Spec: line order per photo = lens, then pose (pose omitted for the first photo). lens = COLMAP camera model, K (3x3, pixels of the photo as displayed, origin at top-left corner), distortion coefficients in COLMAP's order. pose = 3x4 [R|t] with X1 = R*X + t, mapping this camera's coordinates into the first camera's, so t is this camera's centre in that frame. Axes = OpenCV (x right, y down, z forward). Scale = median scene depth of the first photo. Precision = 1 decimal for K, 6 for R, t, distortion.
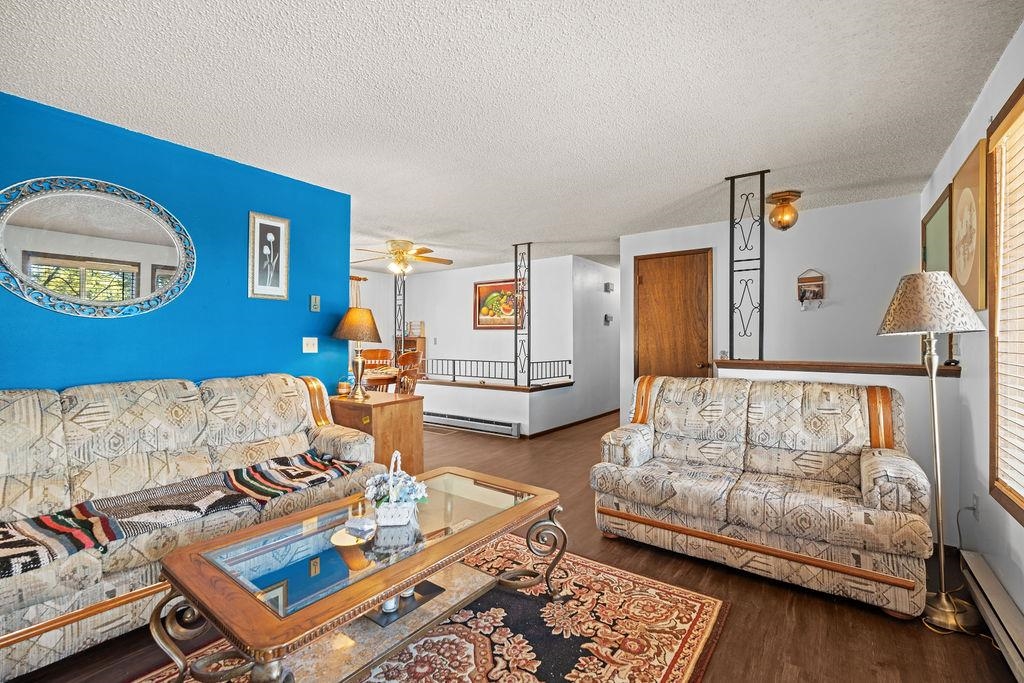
lens RADIAL K [[448.2, 0, 514.1], [0, 448.2, 337.6], [0, 0, 1]] dist [-0.000243, 0.000004]
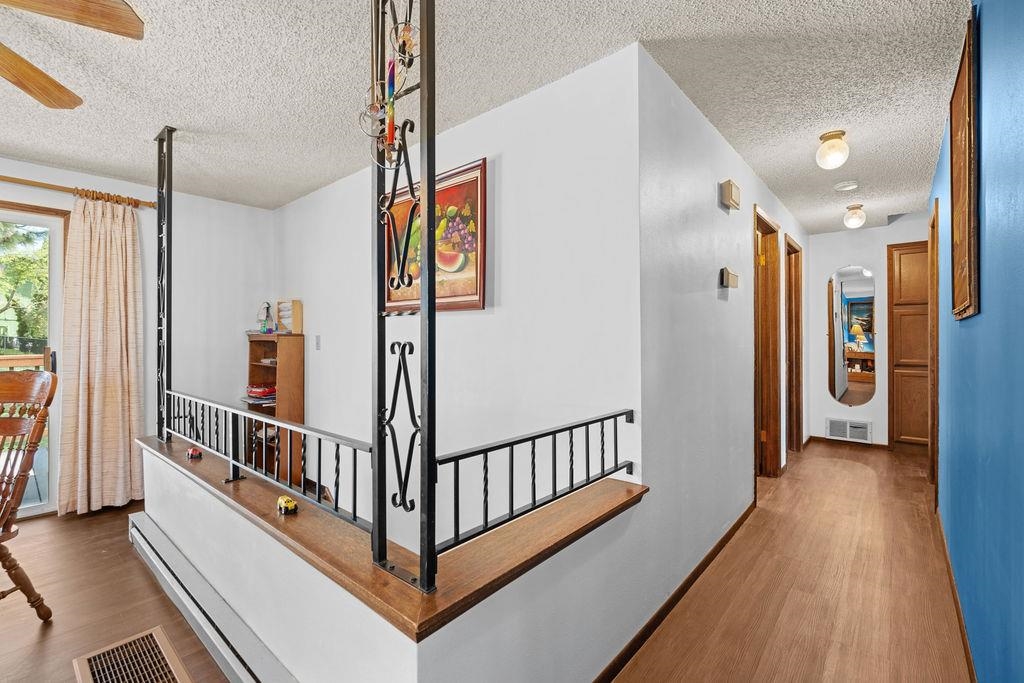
lens RADIAL K [[448.2, 0, 514.1], [0, 448.2, 337.6], [0, 0, 1]] dist [-0.000243, 0.000004]
pose [[0.996524, -0.008232, -0.082904, 0.083627], [0.008893, 0.999931, 0.007611, 0.001673], [0.082835, -0.008322, 0.996529, 0.791281]]
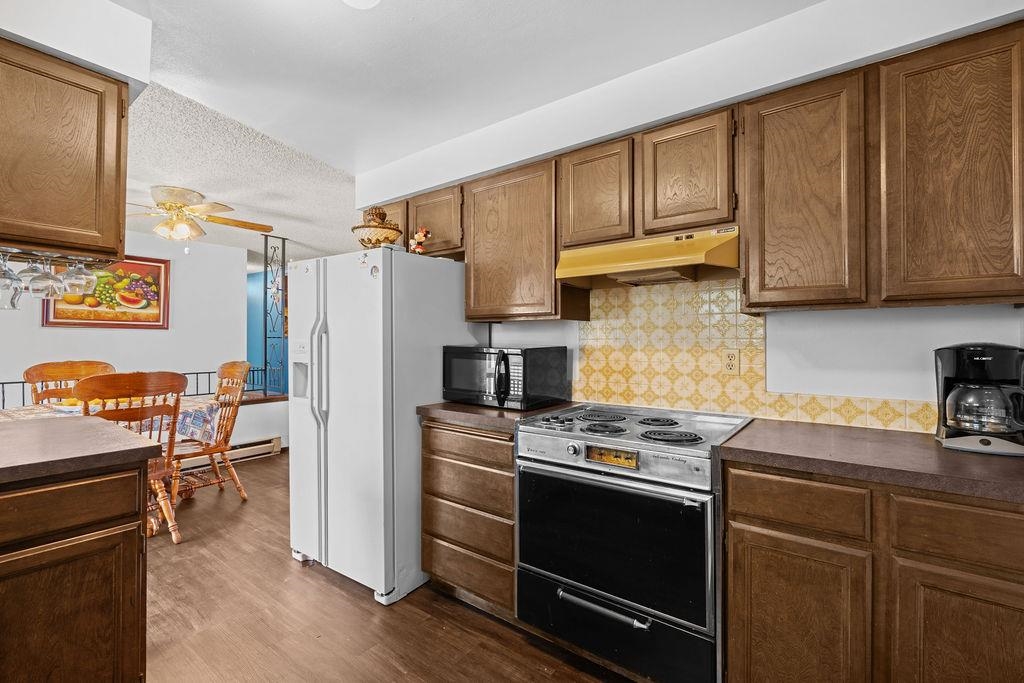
lens RADIAL K [[448.2, 0, 514.1], [0, 448.2, 337.6], [0, 0, 1]] dist [-0.000243, 0.000004]
pose [[0.014953, 0.001790, 0.999887, -0.854463], [-0.009351, 0.999955, -0.001650, -0.010338], [-0.999844, -0.009325, 0.014969, 0.499054]]
